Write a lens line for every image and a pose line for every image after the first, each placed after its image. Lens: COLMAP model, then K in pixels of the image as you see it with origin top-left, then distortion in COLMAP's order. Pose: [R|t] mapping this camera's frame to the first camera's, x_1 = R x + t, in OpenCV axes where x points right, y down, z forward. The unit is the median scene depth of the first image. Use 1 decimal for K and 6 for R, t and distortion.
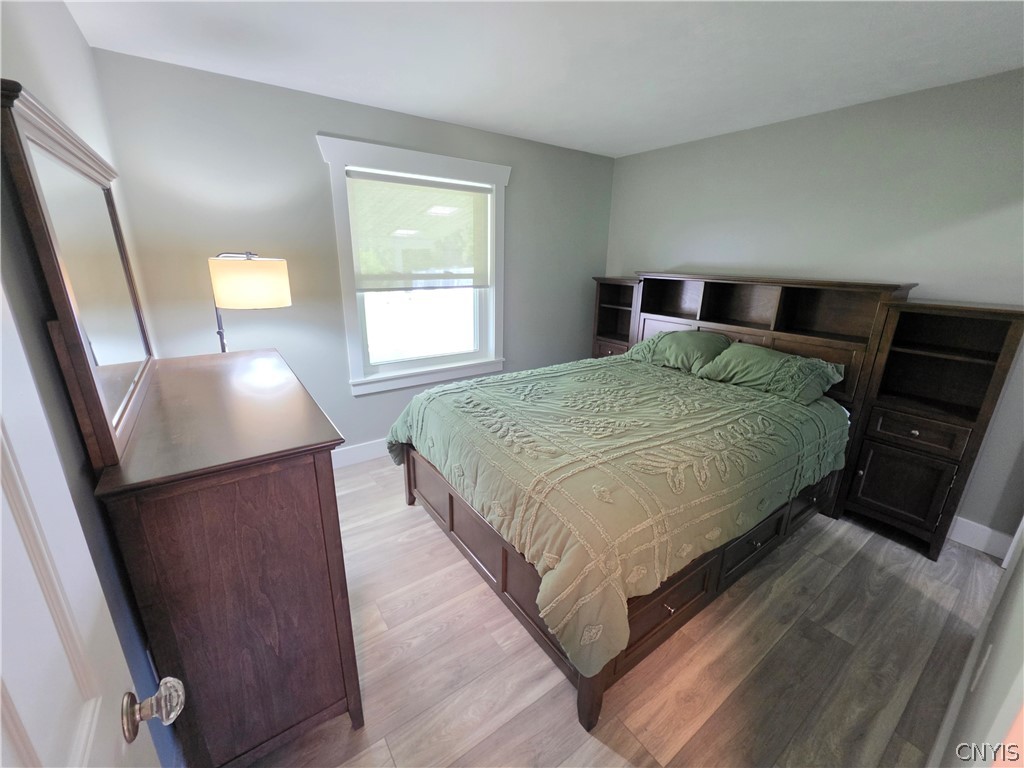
lens RADIAL K [[413.1, 0, 510.8], [0, 413.1, 381.0], [0, 0, 1]] dist [-0.008383, 0.001603]
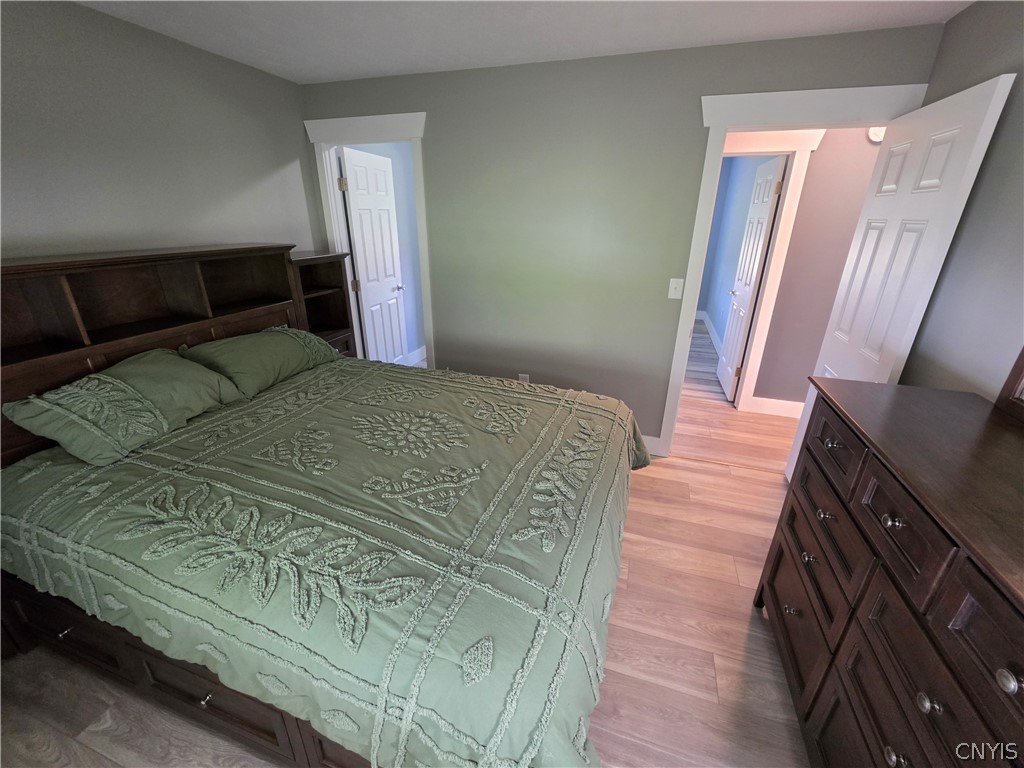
lens RADIAL K [[413.1, 0, 510.8], [0, 413.1, 382.2], [0, 0, 1]] dist [-0.008383, 0.001603]
pose [[-0.587476, -0.323590, 0.741729, -0.445931], [0.217405, 0.819767, 0.529827, -0.419811], [-0.779492, 0.472516, -0.411243, 1.245677]]
